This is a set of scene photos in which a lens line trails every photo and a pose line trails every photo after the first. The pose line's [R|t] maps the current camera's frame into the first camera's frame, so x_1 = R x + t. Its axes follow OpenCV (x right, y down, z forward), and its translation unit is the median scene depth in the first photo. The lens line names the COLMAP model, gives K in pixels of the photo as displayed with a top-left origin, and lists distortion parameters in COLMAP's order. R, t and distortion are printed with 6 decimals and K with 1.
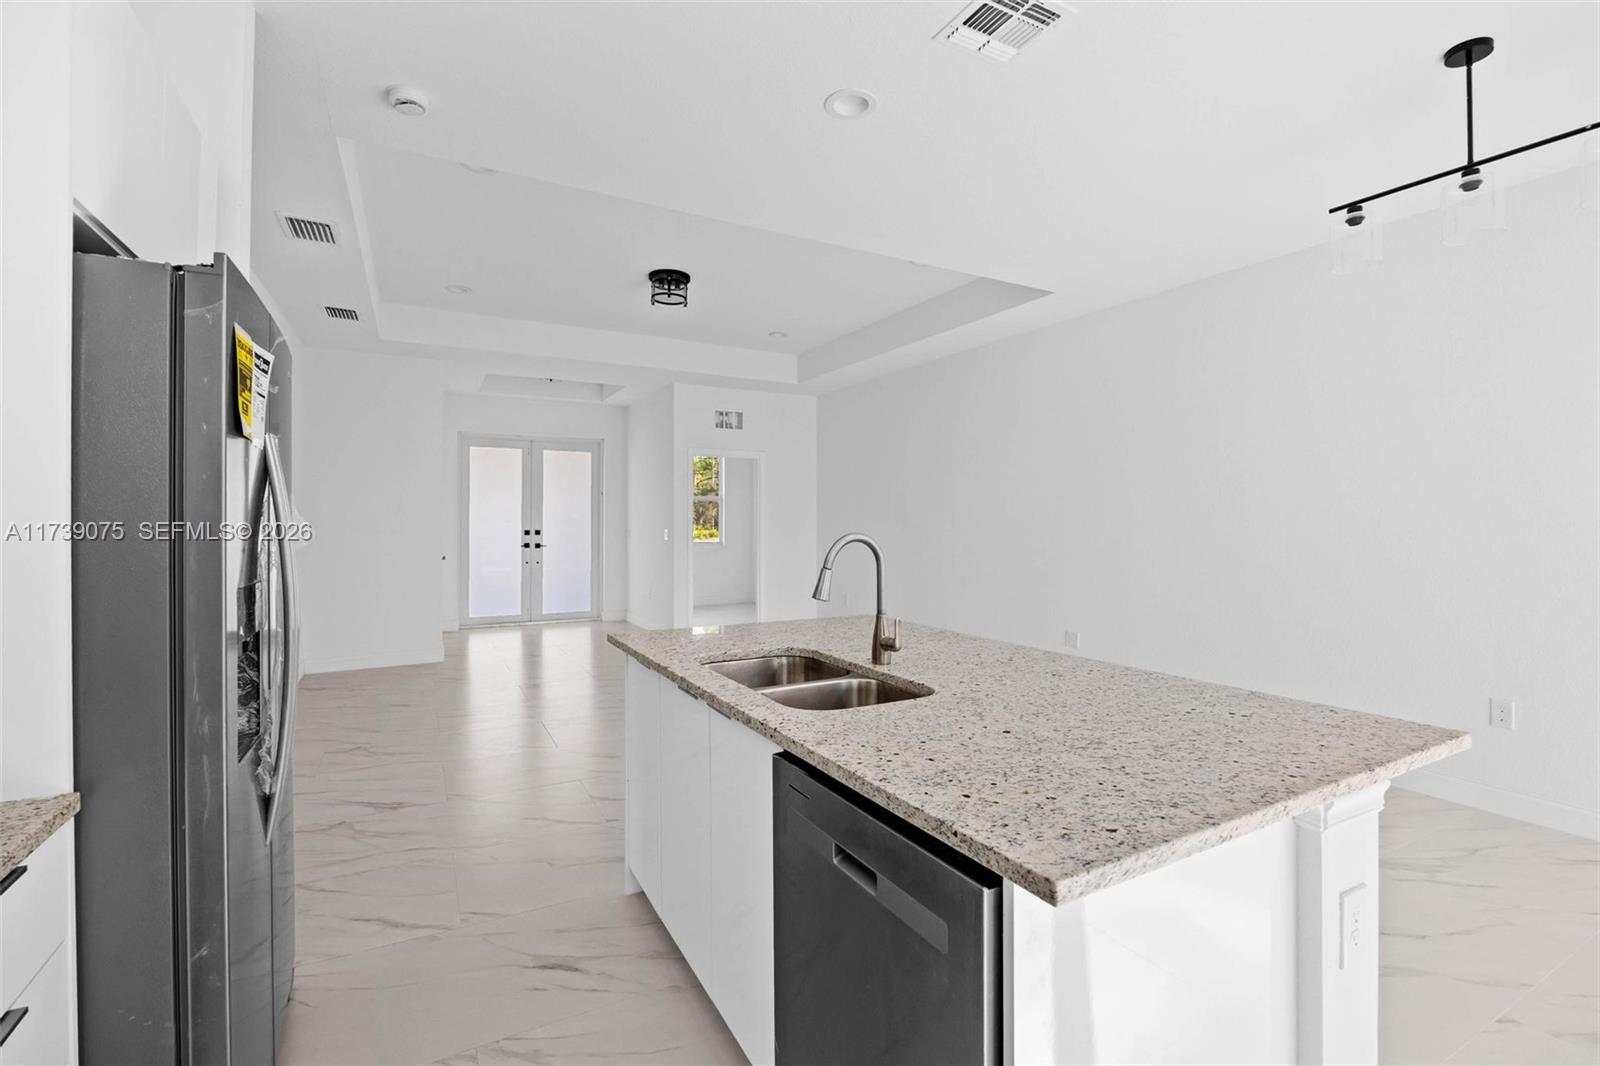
lens RADIAL K [[709.0, 0, 839.6], [0, 709.0, 506.4], [0, 0, 1]] dist [-0.022571, 0.001955]
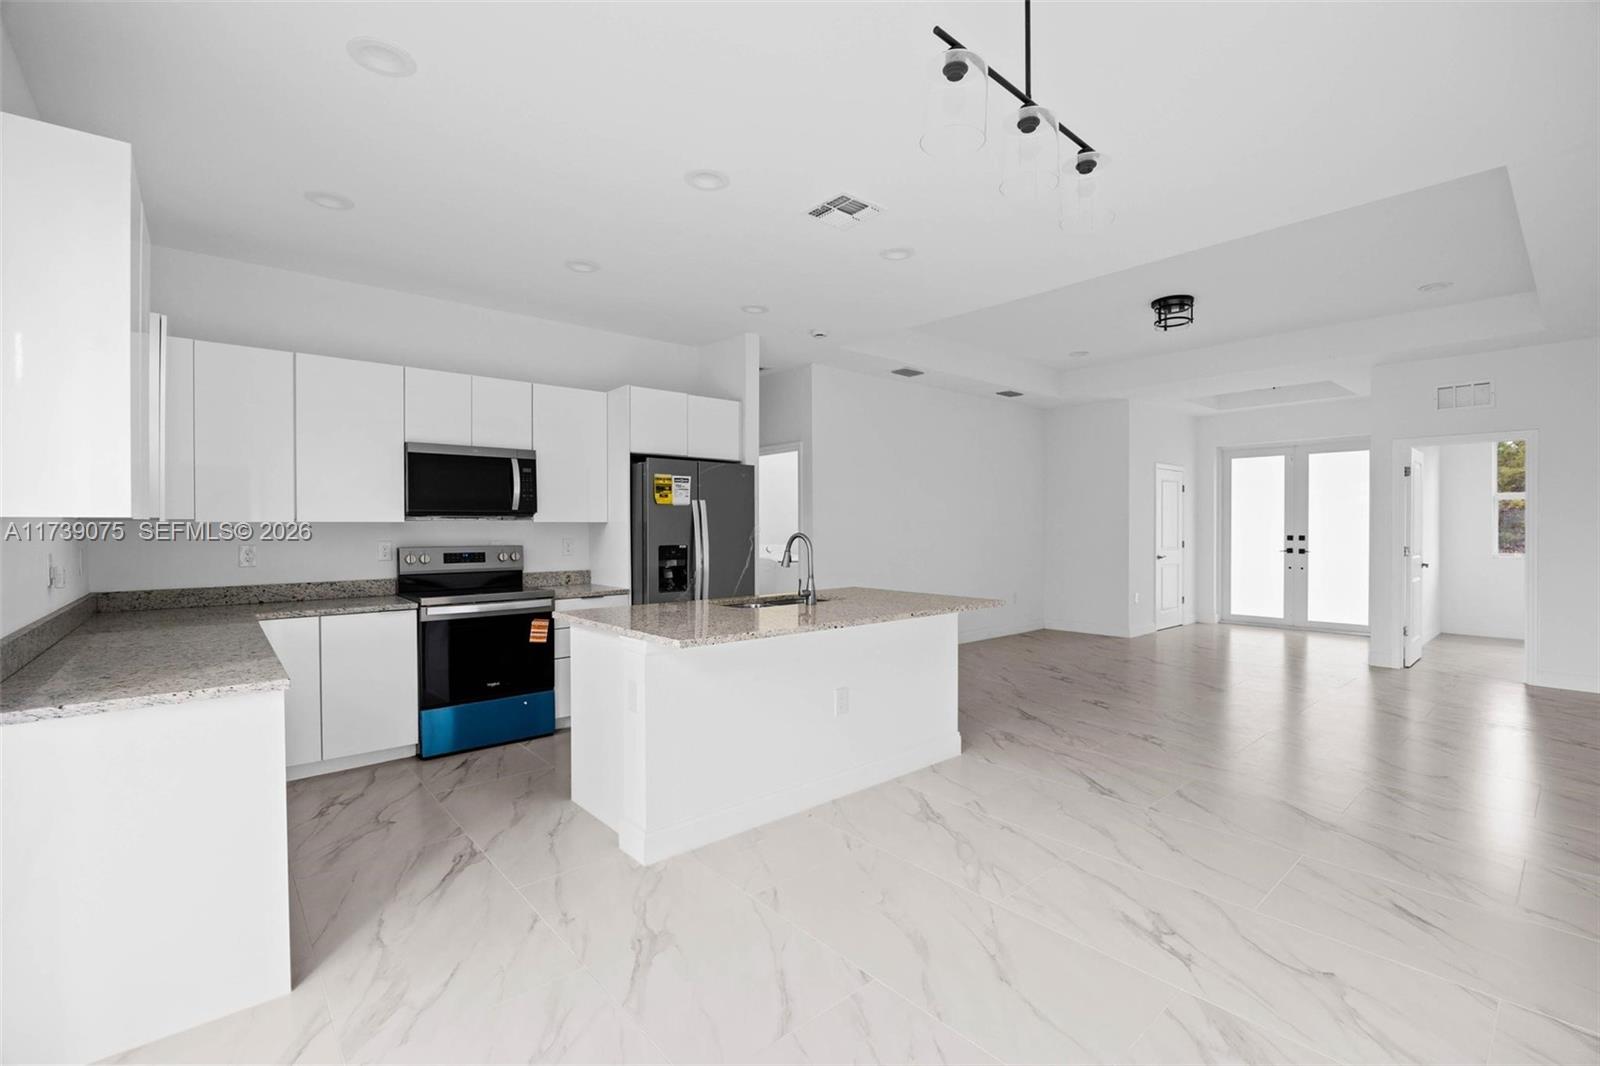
lens RADIAL K [[709.0, 0, 815.5], [0, 709.0, 527.2], [0, 0, 1]] dist [-0.022571, 0.001955]
pose [[0.216499, -0.001781, -0.976281, 1.193985], [0.022390, 0.999744, 0.003141, 0.011997], [0.976026, -0.022539, 0.216483, 0.396902]]
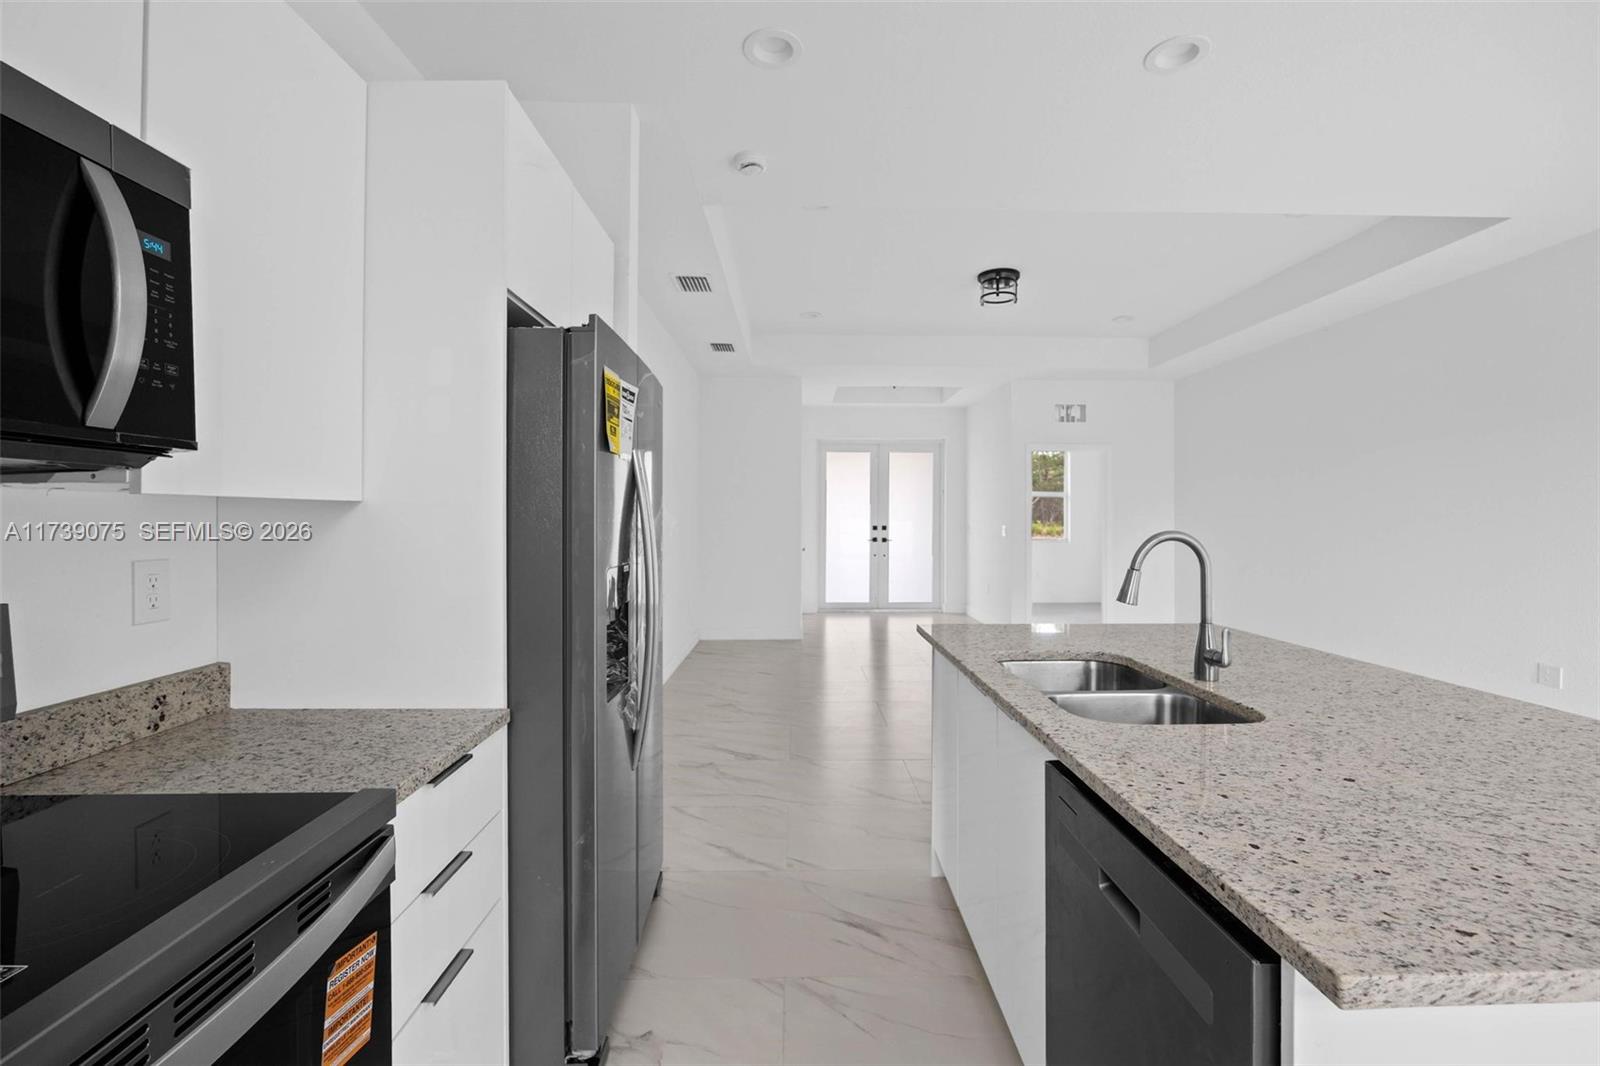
lens RADIAL K [[709.0, 0, 867.7], [0, 709.0, 501.3], [0, 0, 1]] dist [-0.022571, 0.001955]
pose [[0.882719, -0.009802, -0.469799, 0.115121], [0.008612, 0.999952, -0.004681, 0.001178], [0.469822, 0.000086, 0.882761, 0.035847]]
